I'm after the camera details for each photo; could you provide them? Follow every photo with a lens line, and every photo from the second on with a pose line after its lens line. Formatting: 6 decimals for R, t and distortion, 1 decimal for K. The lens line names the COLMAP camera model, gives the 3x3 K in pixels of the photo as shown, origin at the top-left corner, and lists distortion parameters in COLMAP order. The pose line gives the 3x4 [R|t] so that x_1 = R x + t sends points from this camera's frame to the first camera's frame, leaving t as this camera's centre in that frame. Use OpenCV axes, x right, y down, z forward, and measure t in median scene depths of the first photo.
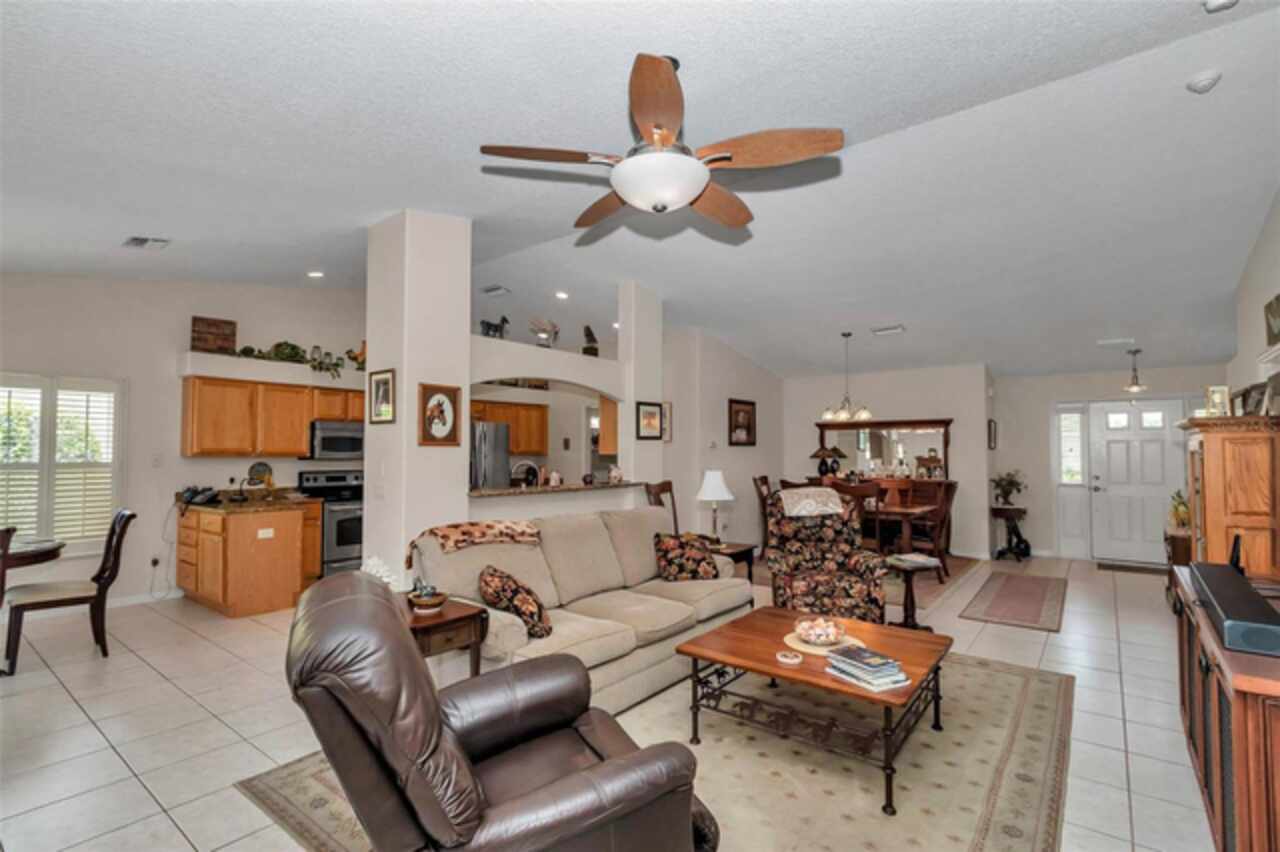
lens RADIAL K [[586.6, 0, 636.8], [0, 586.6, 442.9], [0, 0, 1]] dist [0.007368, -0.001276]
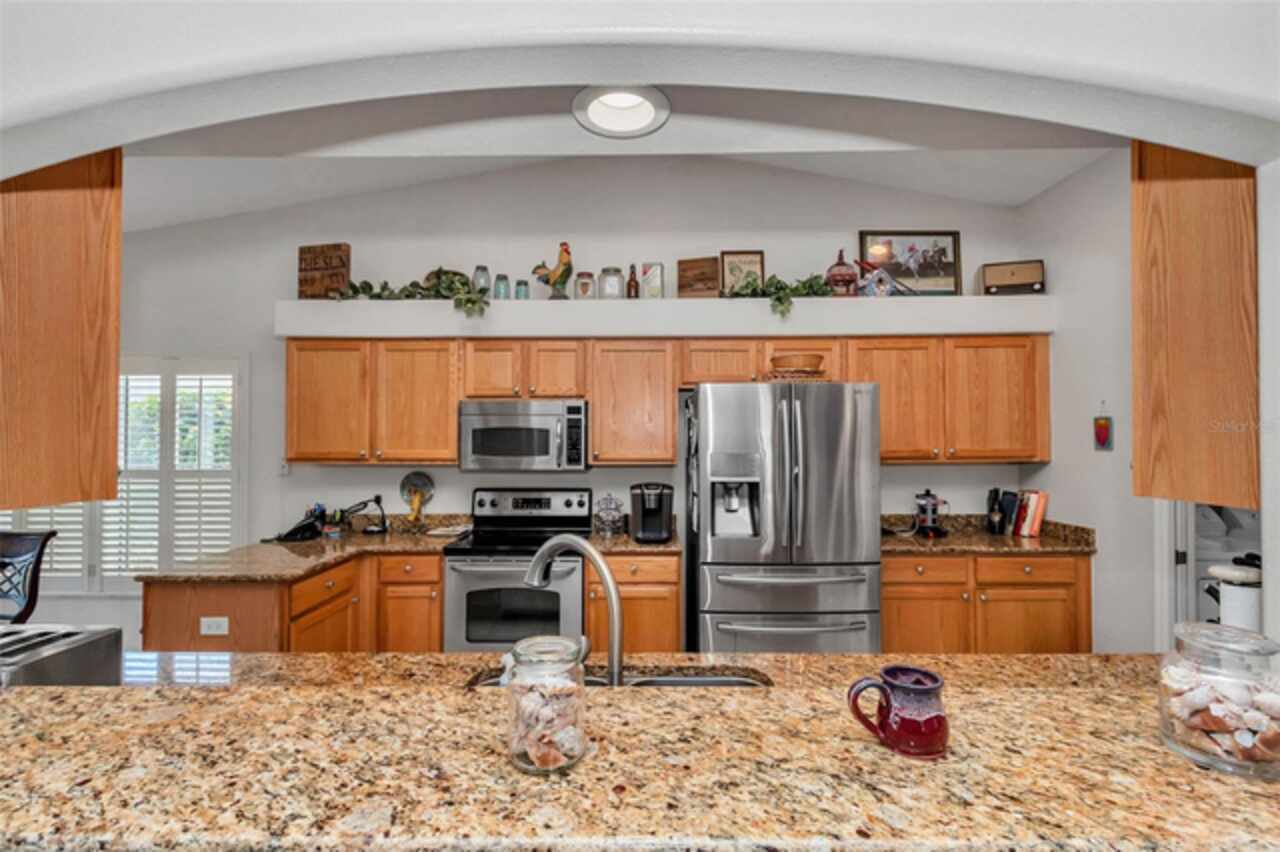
lens RADIAL K [[586.6, 0, 629.2], [0, 586.6, 435.1], [0, 0, 1]] dist [0.007368, -0.001276]
pose [[0.608938, -0.012459, -0.793120, -0.021692], [0.016096, 0.999865, -0.003349, 0.000568], [0.793054, -0.010727, 0.609057, 0.845858]]
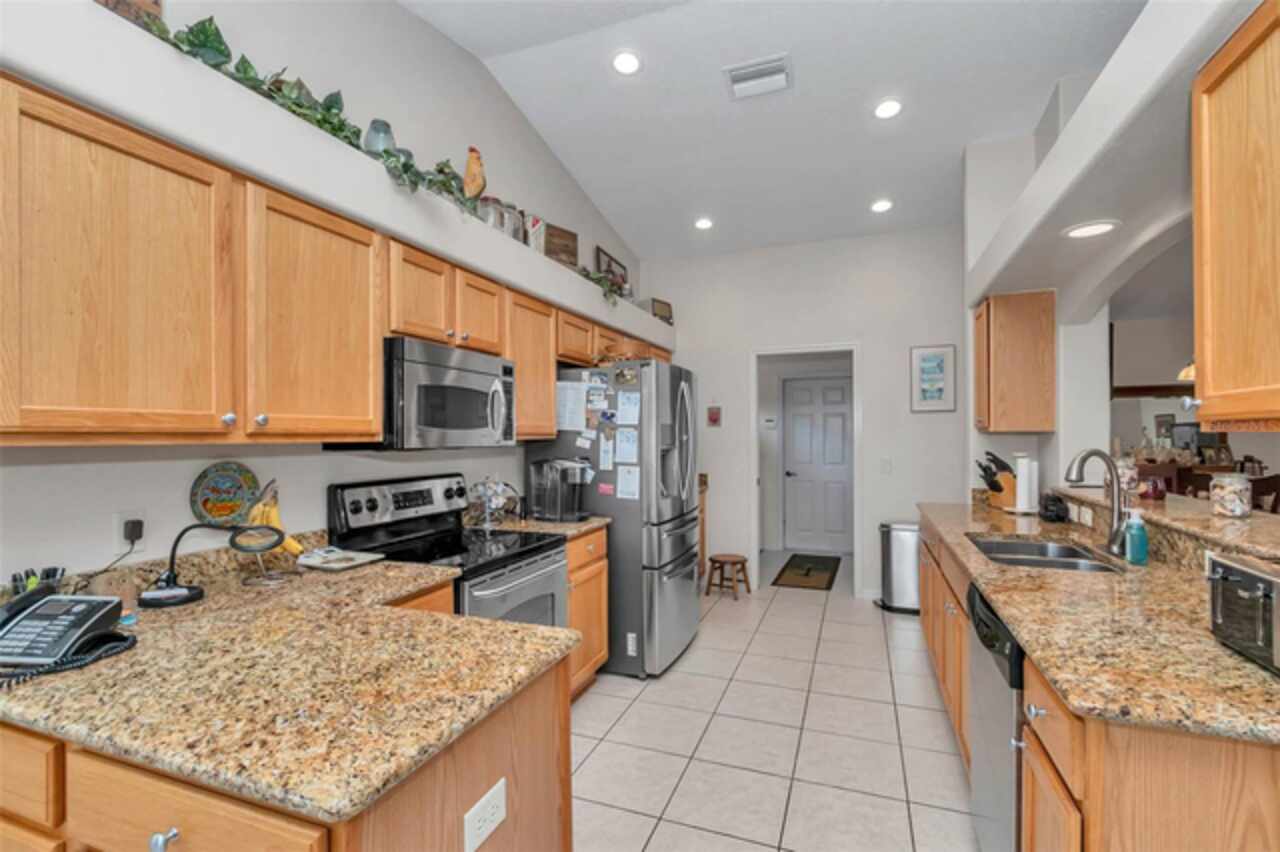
lens RADIAL K [[586.6, 0, 628.5], [0, 586.6, 435.2], [0, 0, 1]] dist [0.007368, -0.001276]
pose [[0.957155, -0.004777, 0.289538, -0.557290], [-0.001251, 0.999786, 0.020630, 0.013771], [-0.289574, -0.020109, 0.956944, 0.686042]]
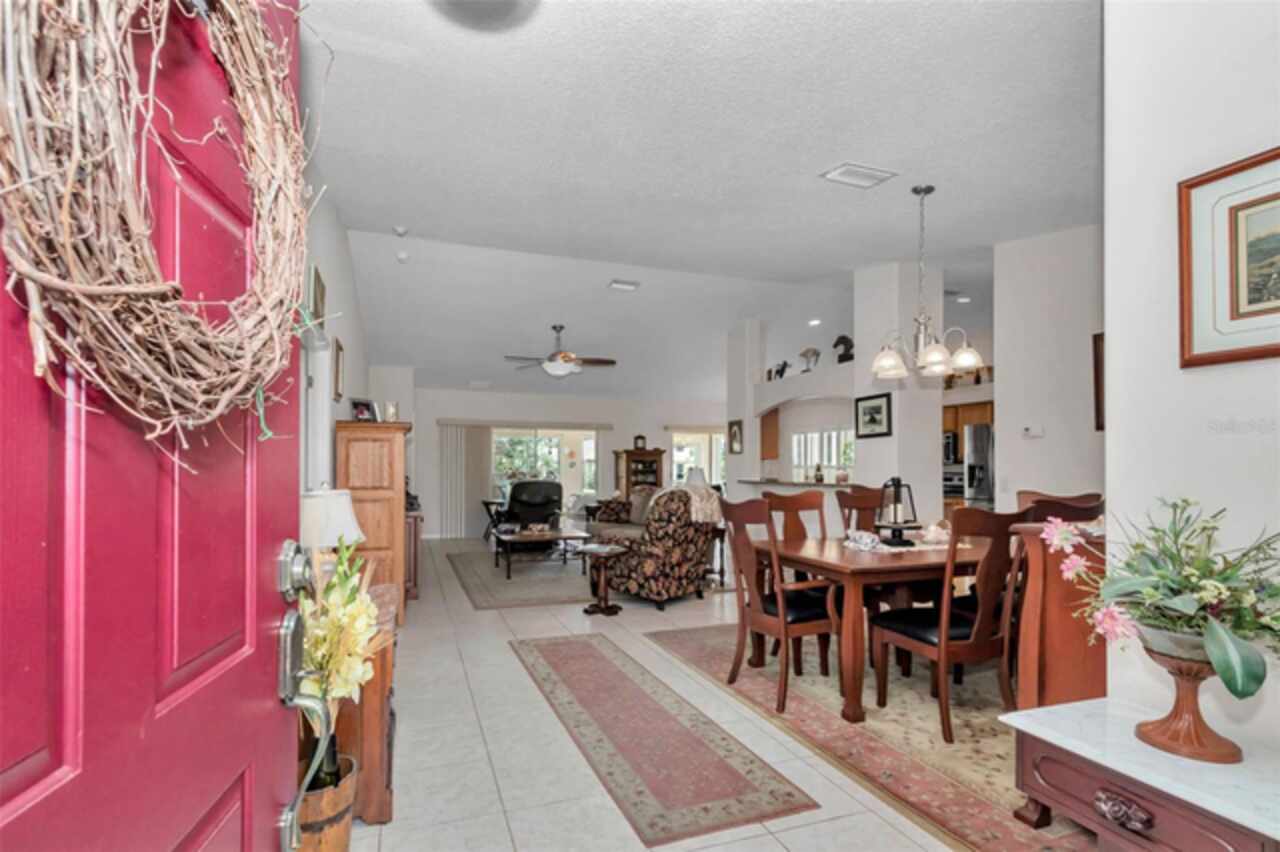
lens RADIAL K [[586.6, 0, 605.4], [0, 586.6, 463.5], [0, 0, 1]] dist [0.007368, -0.001276]
pose [[-0.560688, -0.008104, -0.827987, 1.054862], [0.013794, 0.999722, -0.019126, 0.048702], [0.827912, -0.022145, -0.560420, 1.259628]]
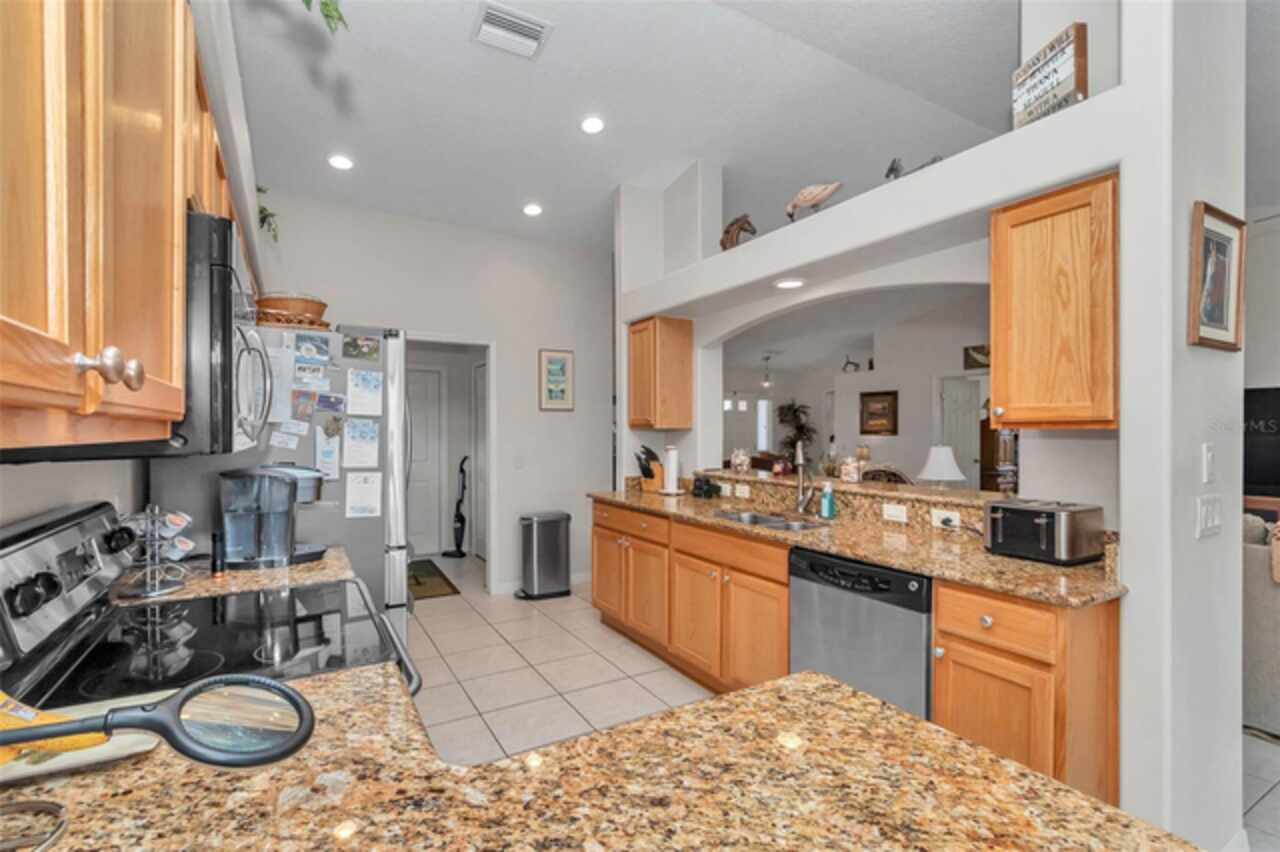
lens RADIAL K [[586.6, 0, 635.5], [0, 586.6, 436.8], [0, 0, 1]] dist [0.007368, -0.001276]
pose [[0.371299, -0.009752, 0.928462, -0.694093], [-0.018517, 0.999668, 0.017905, 0.019134], [-0.928329, -0.023841, 0.370995, 0.884222]]
